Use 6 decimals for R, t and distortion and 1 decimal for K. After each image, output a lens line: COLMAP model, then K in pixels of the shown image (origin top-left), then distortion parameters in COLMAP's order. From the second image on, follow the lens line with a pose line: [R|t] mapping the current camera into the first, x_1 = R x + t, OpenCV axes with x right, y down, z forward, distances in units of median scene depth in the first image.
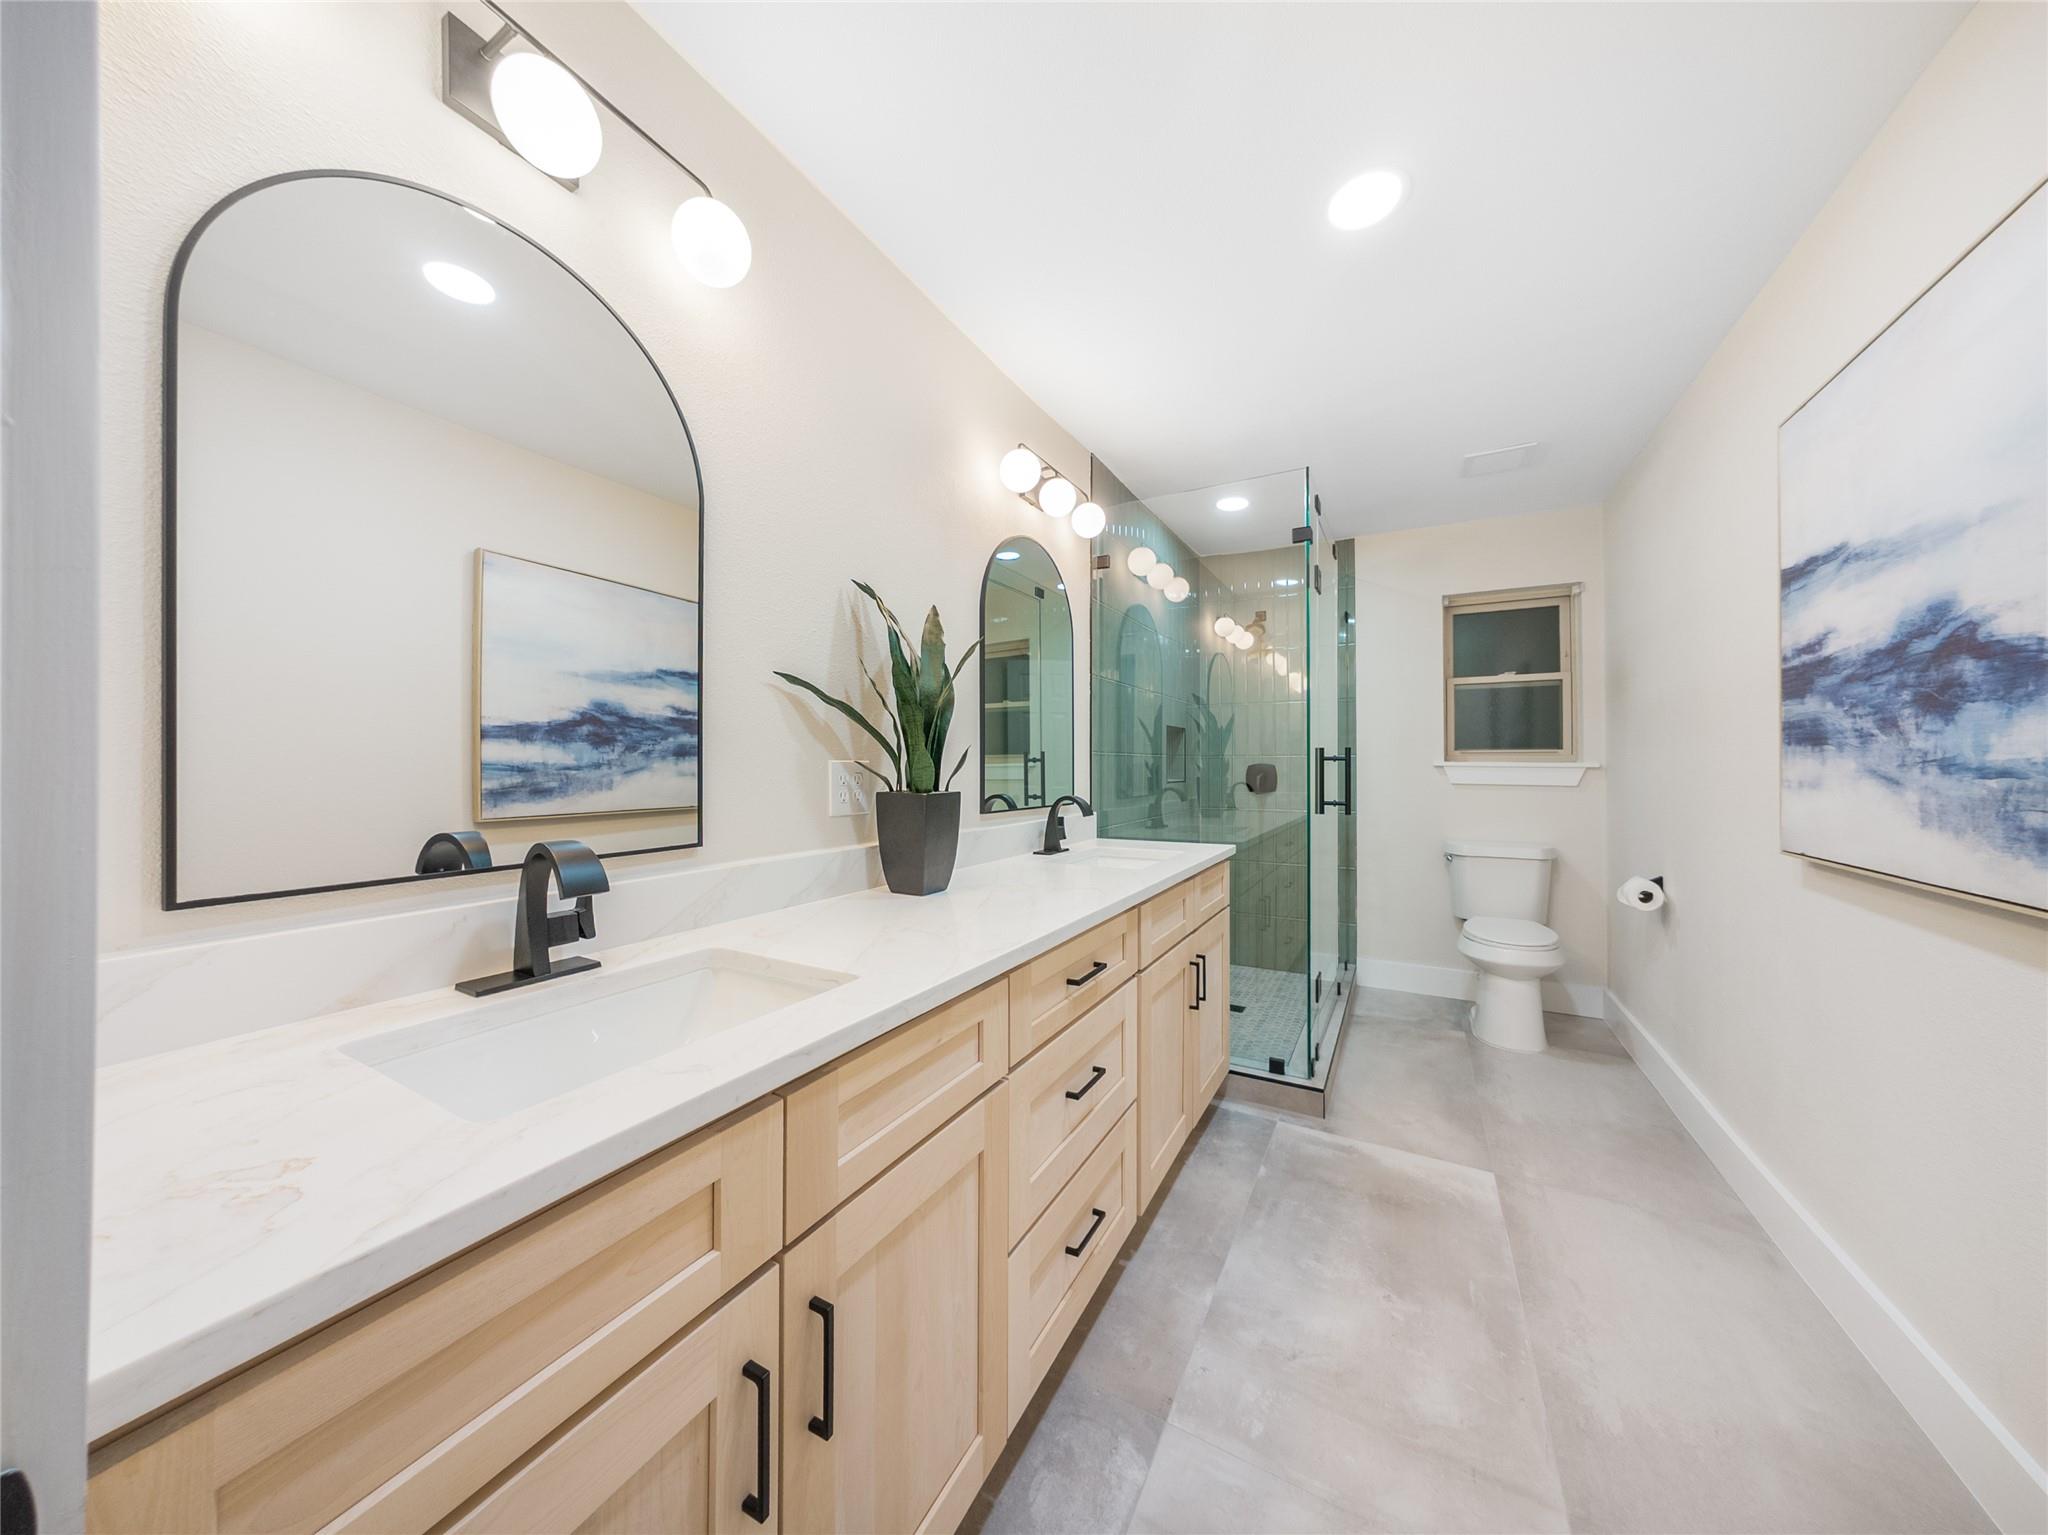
lens RADIAL K [[687.5, 0, 1019.5], [0, 687.5, 765.4], [0, 0, 1]] dist [-0.017464, 0.009480]
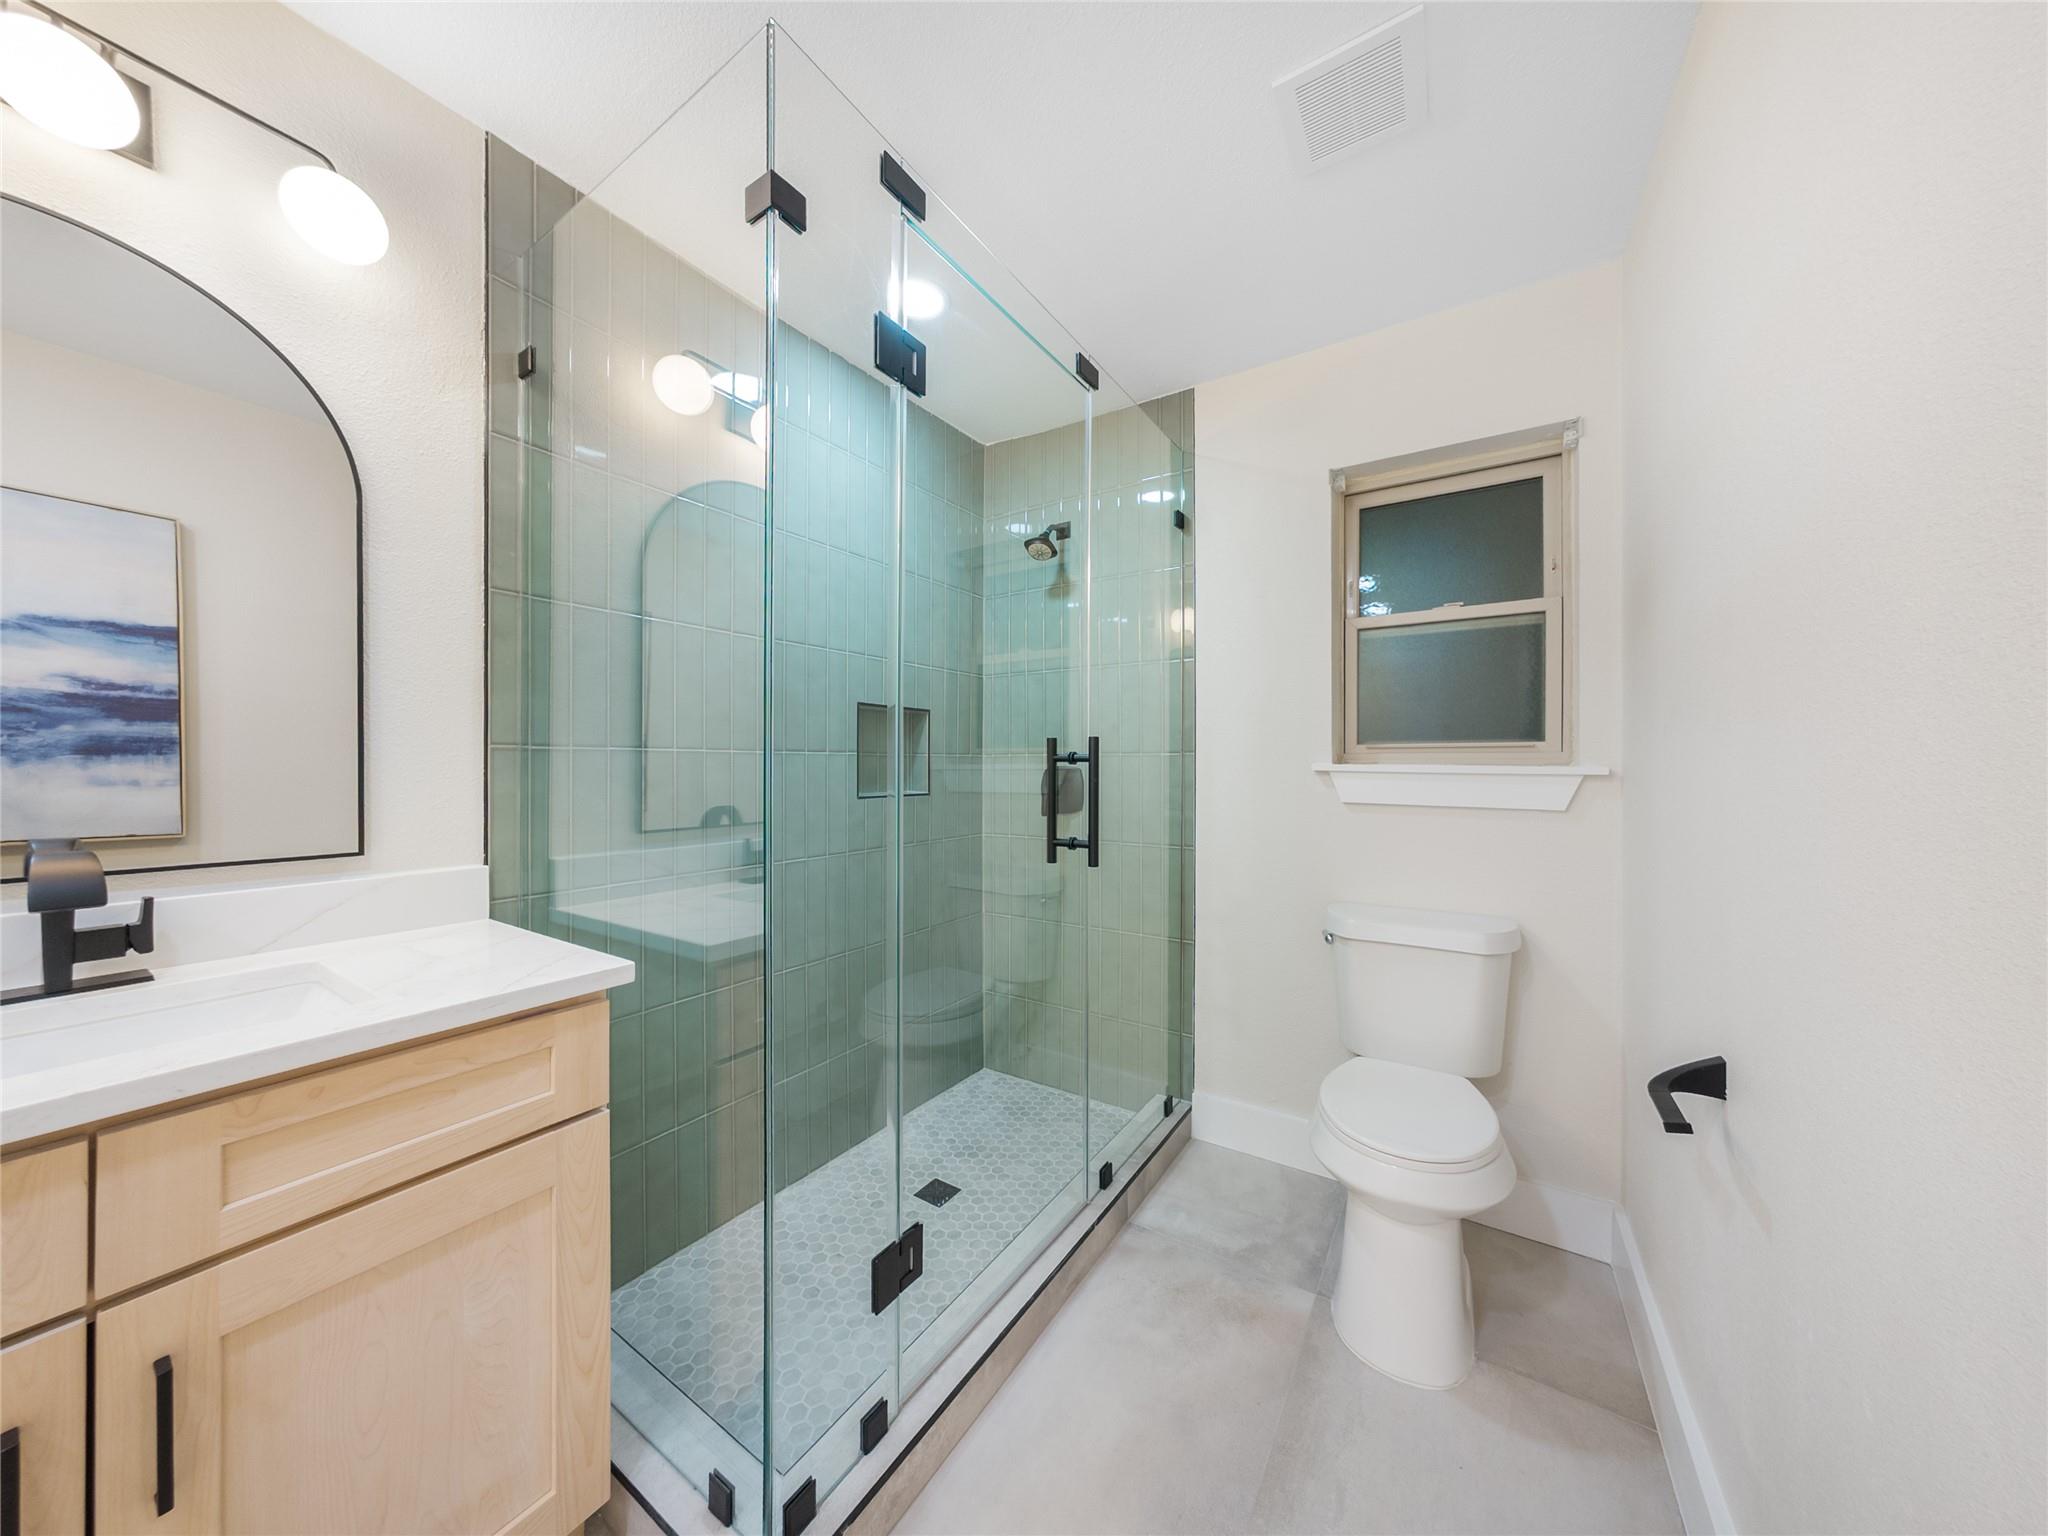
lens RADIAL K [[687.5, 0, 1019.5], [0, 687.5, 765.9], [0, 0, 1]] dist [-0.017464, 0.009480]
pose [[0.996784, 0.001688, -0.080123, 0.426384], [-0.001047, 0.999967, 0.008049, -0.008343], [0.080134, -0.007939, 0.996752, 0.431539]]
